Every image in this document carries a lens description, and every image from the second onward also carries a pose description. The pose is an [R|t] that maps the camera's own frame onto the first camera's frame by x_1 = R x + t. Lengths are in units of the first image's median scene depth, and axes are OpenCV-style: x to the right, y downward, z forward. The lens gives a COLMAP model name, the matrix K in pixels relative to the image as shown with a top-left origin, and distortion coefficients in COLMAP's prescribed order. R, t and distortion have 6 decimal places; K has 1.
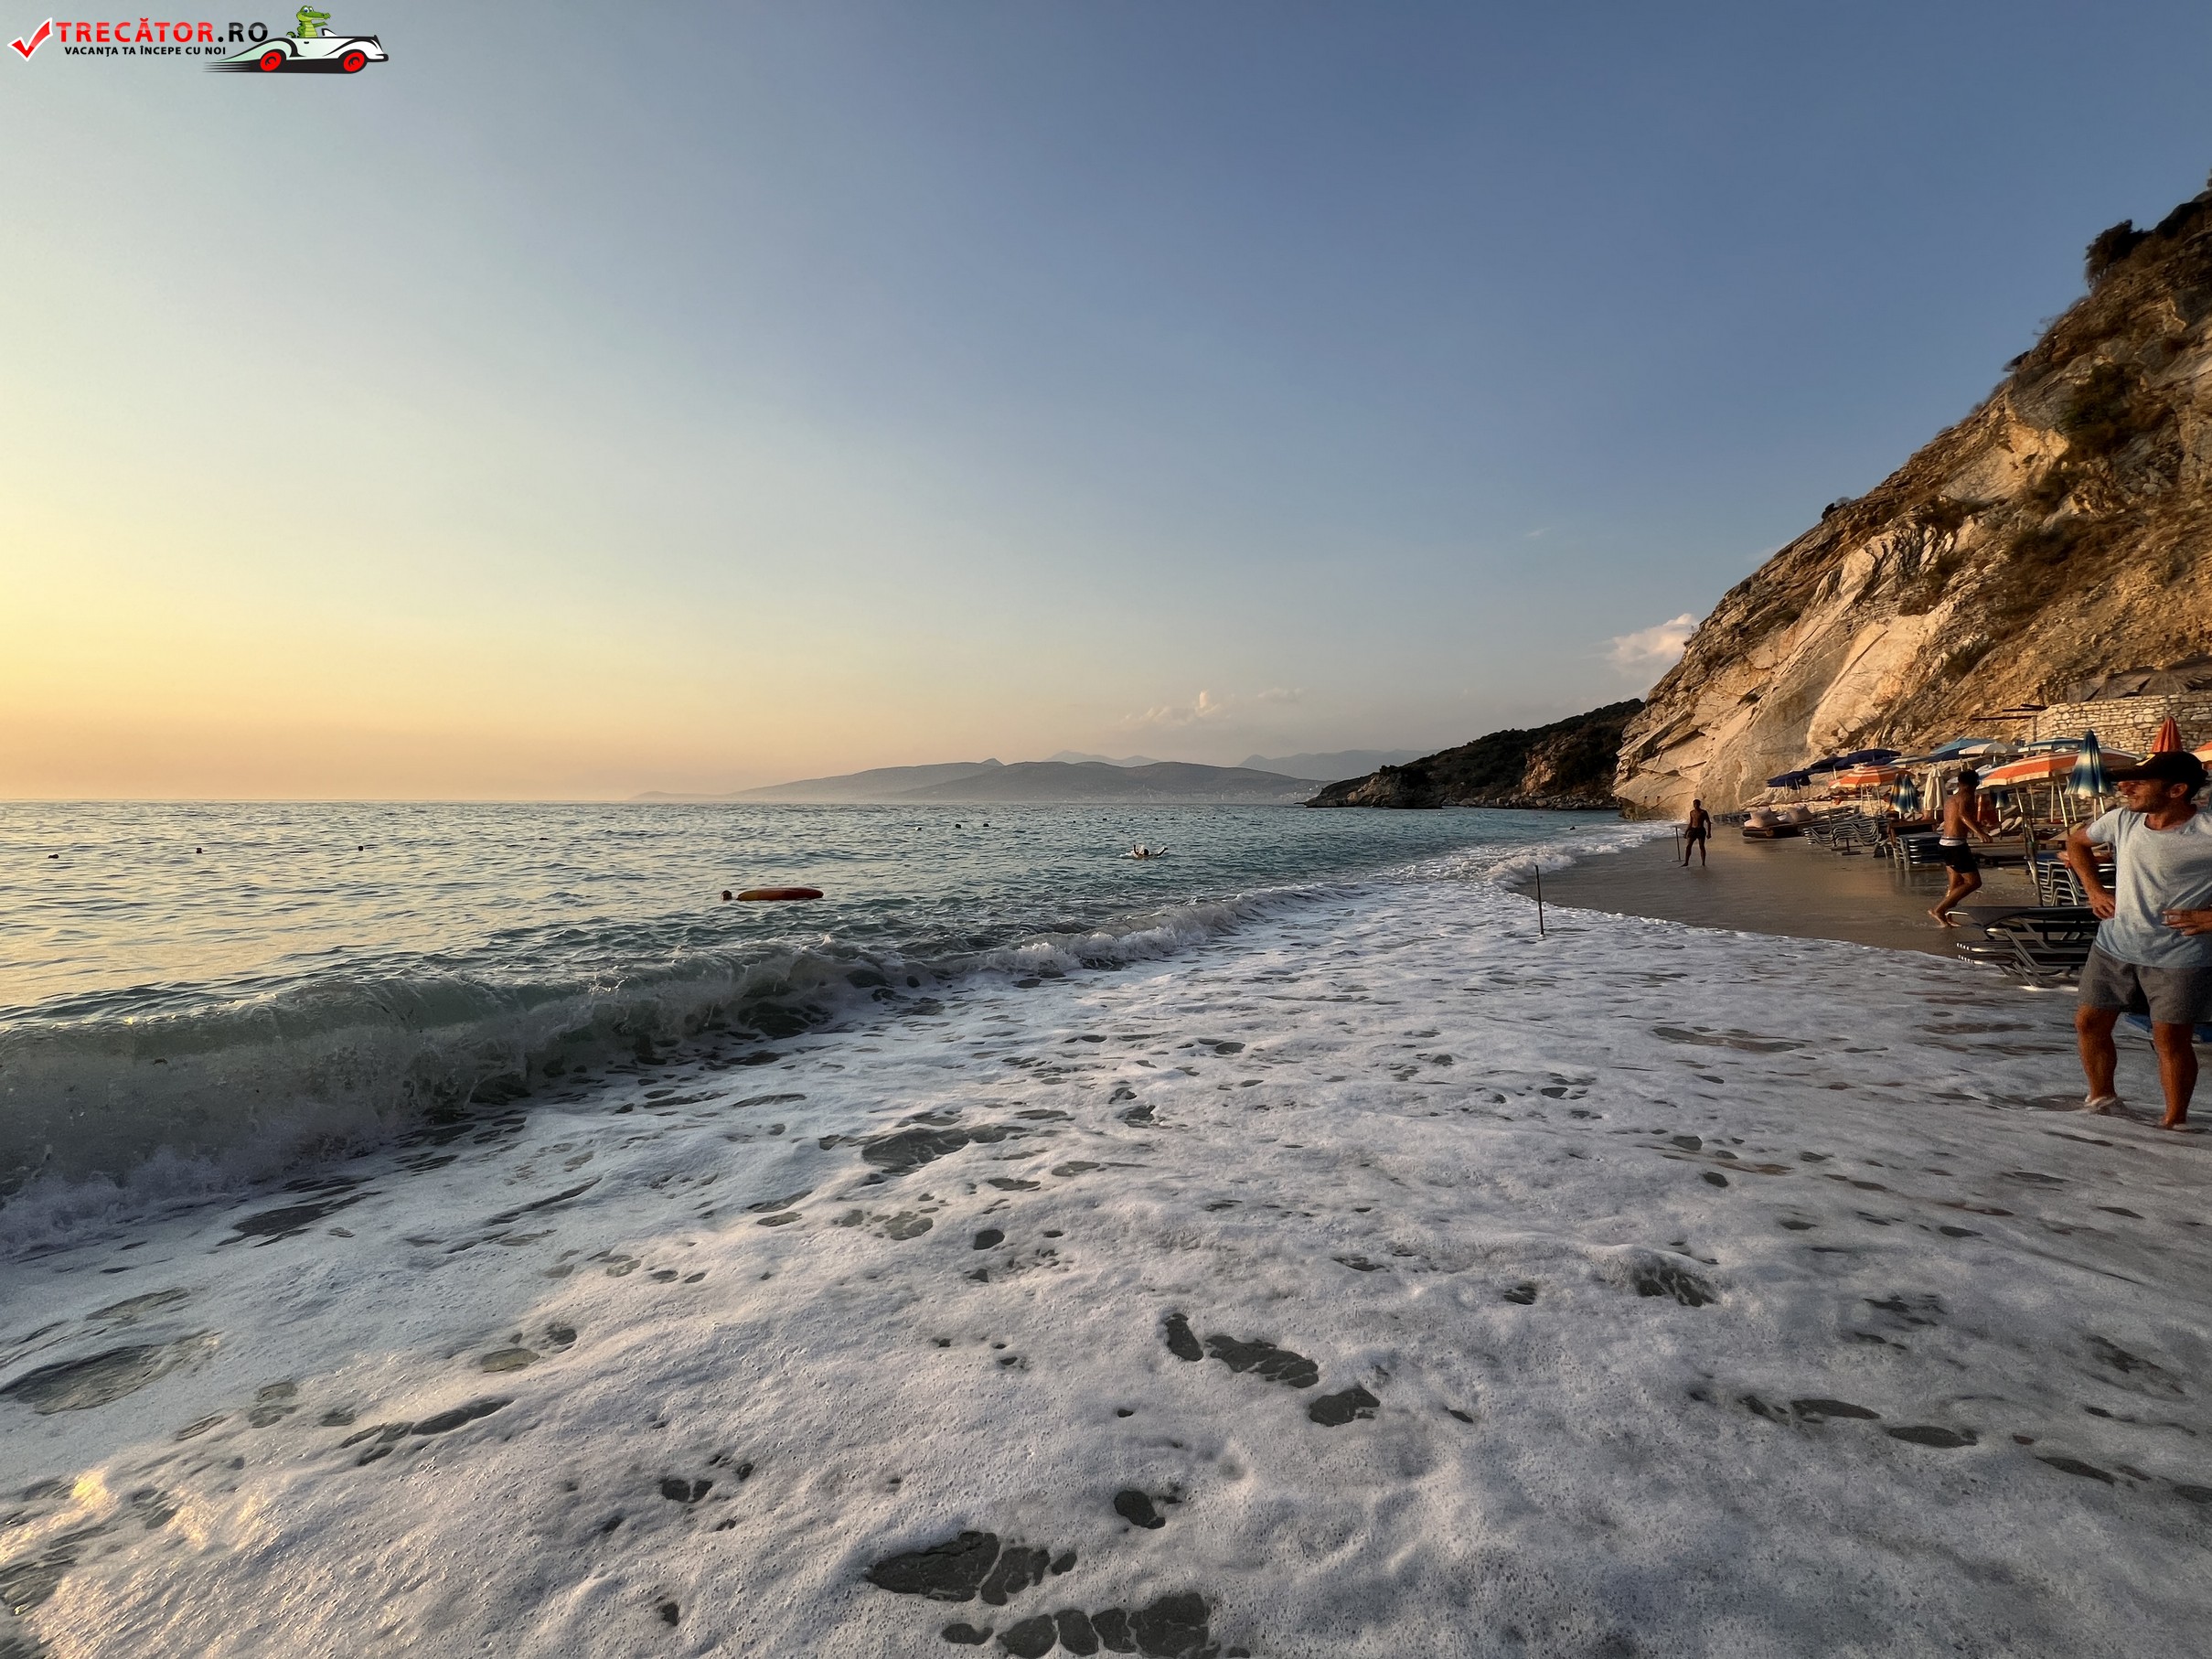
lens RADIAL K [[901.9, 0, 1102.5], [0, 901.9, 832.7], [0, 0, 1]] dist [0.000428, -0.000204]
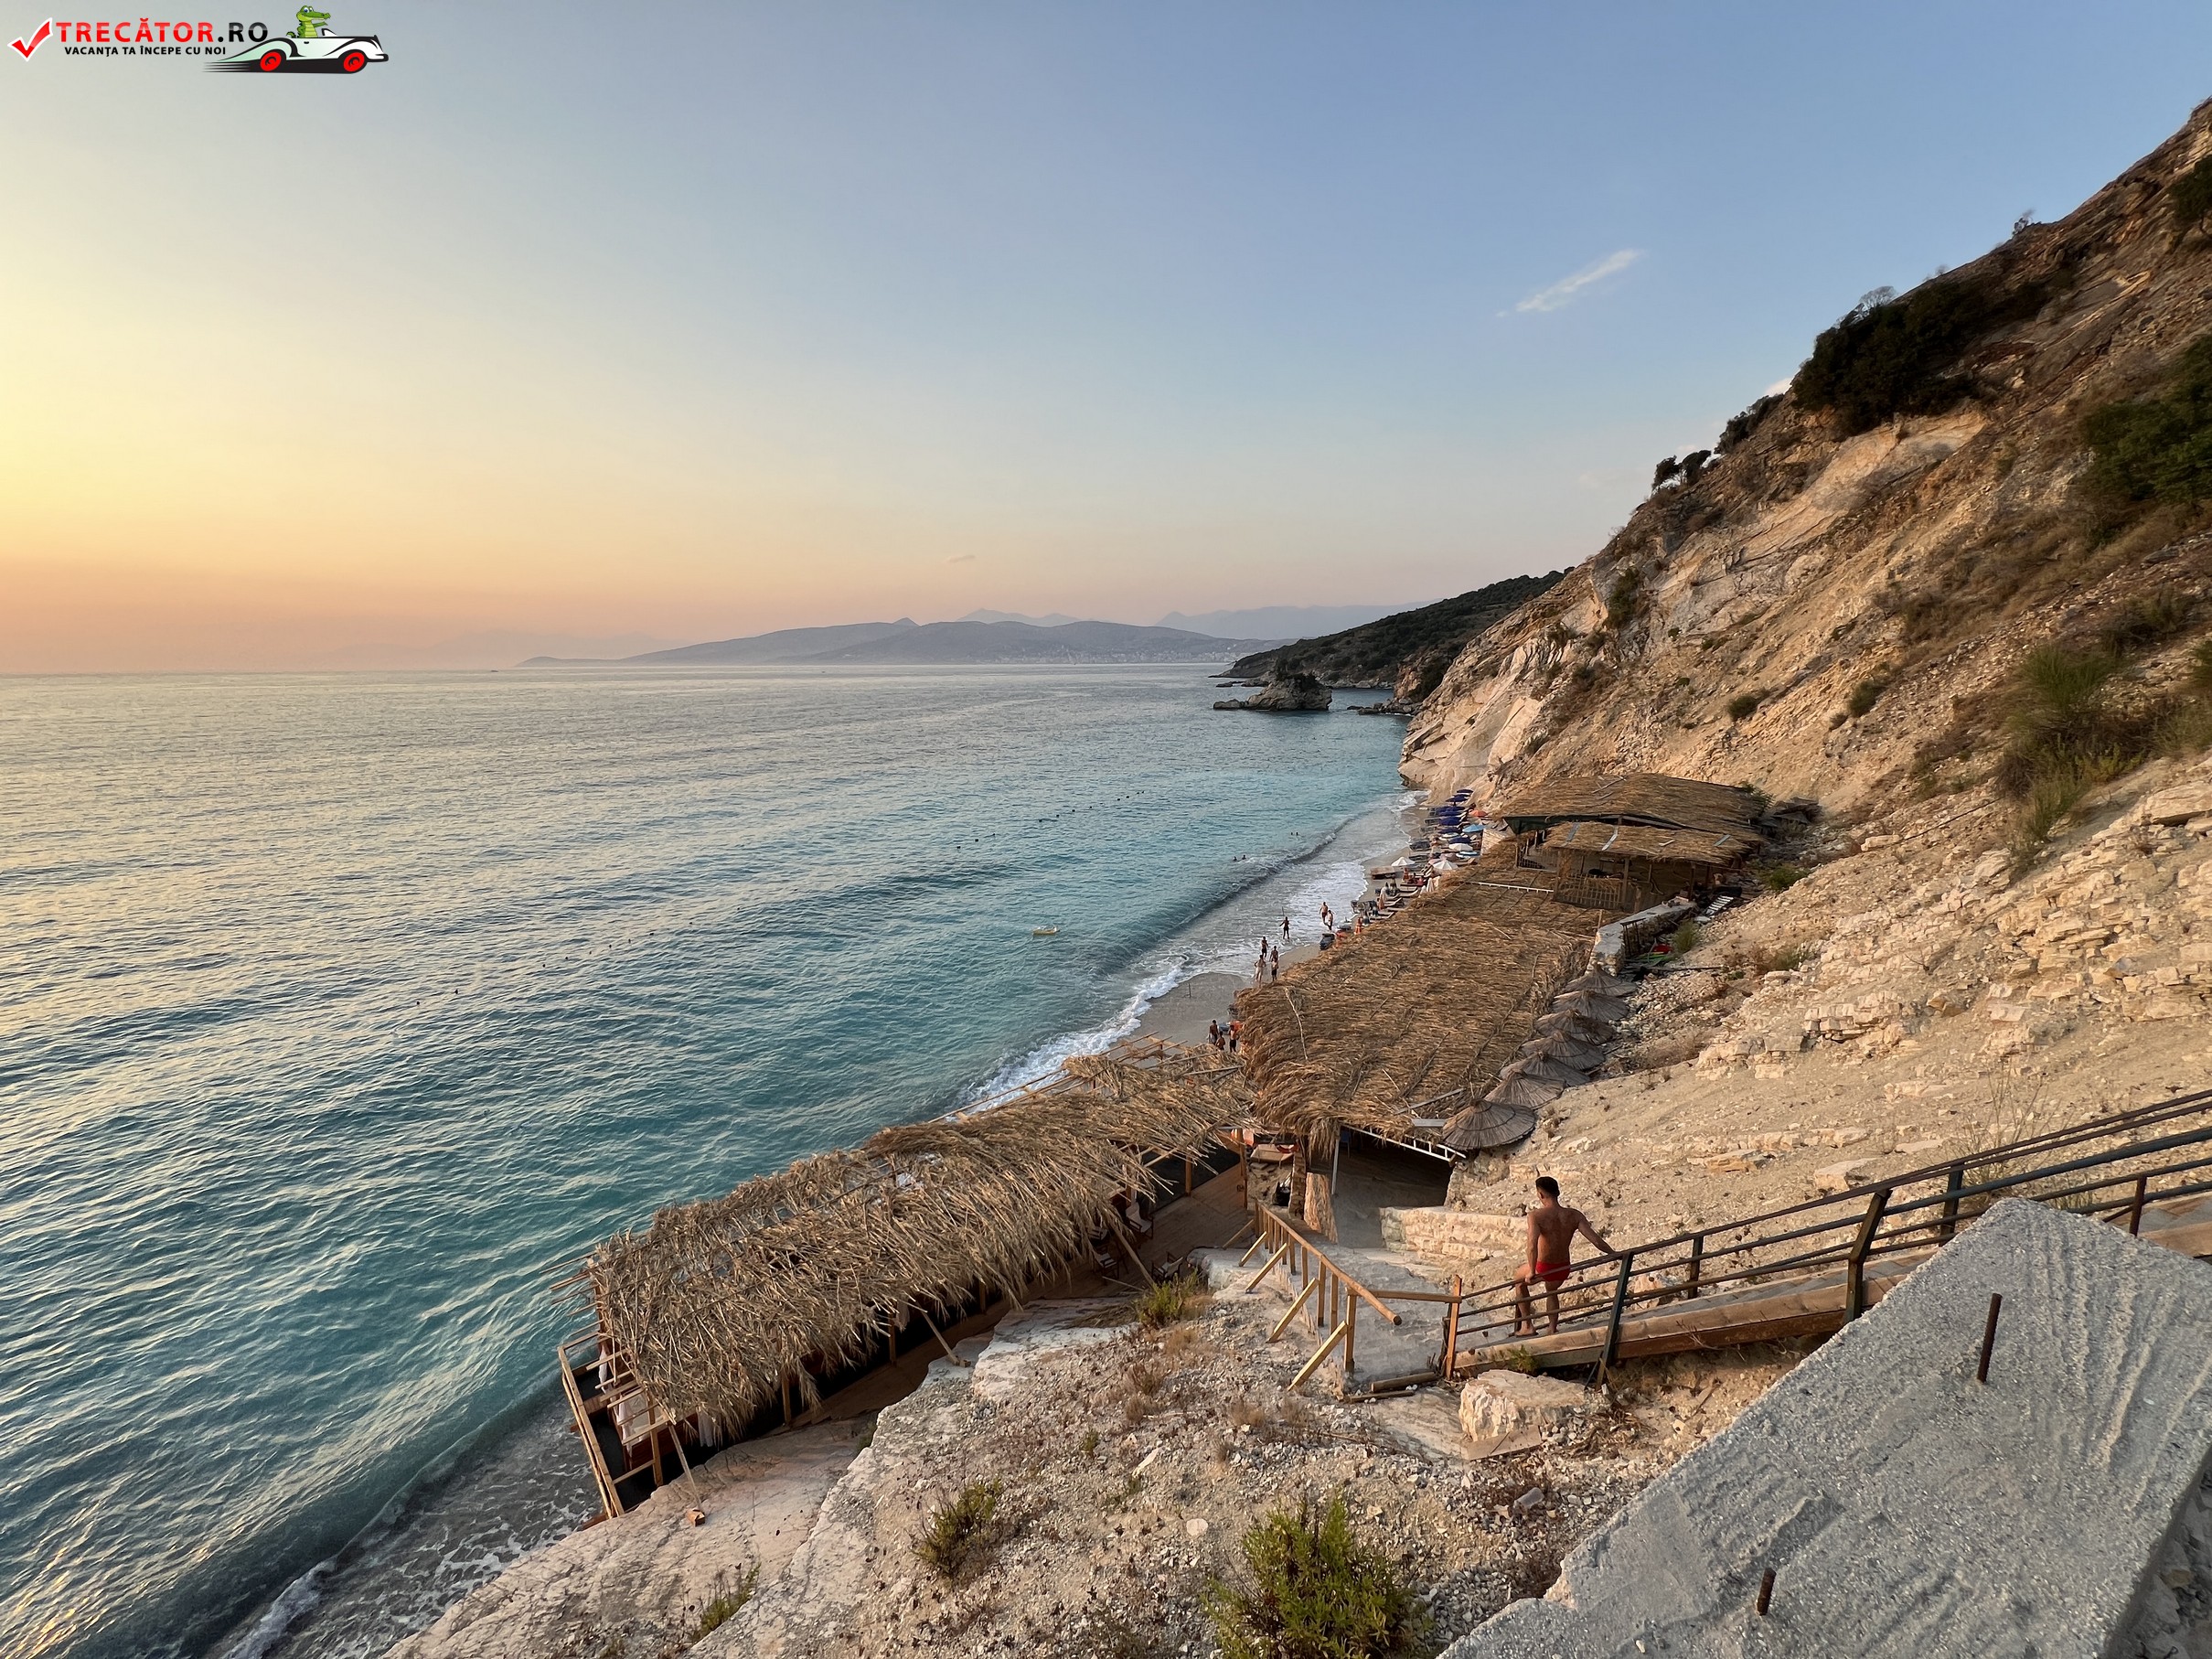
lens RADIAL K [[906.2, 0, 1103.6], [0, 906.2, 820.3], [0, 0, 1]] dist [0.003803, -0.000497]
pose [[0.995847, -0.024259, 0.087747, -0.066505], [0.011444, 0.989555, 0.143700, -0.258029], [-0.090316, -0.142099, 0.985724, -0.618023]]
